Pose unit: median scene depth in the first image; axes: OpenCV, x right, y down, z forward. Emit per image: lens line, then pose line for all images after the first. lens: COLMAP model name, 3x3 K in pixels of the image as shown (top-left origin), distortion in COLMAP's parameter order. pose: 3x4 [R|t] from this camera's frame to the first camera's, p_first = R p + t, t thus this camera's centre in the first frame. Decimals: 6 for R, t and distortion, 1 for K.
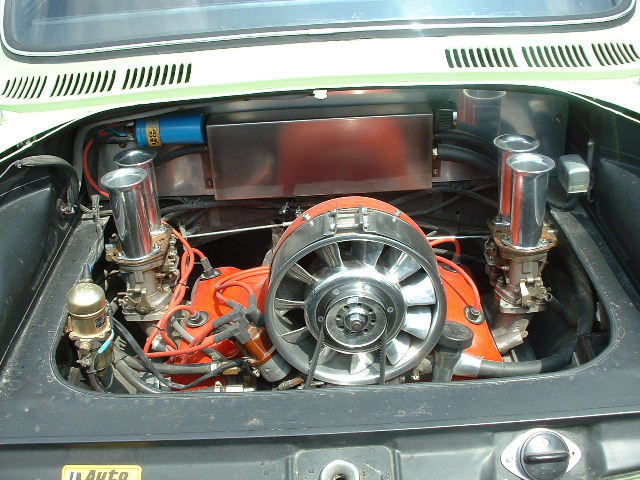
lens RADIAL K [[776.2, 0, 316.8], [0, 776.2, 238.3], [0, 0, 1]] dist [-0.168298, 0.000000]
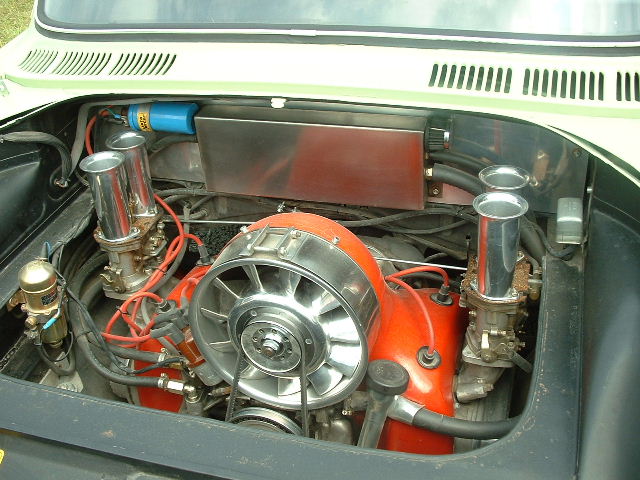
lens RADIAL K [[776.2, 0, 317.2], [0, 776.2, 239.4], [0, 0, 1]] dist [-0.168298, 0.000000]
pose [[0.955393, 0.152799, -0.252738, 0.292532], [-0.135397, 0.987141, 0.084975, -0.101112], [0.262472, -0.046965, 0.963796, 0.089271]]
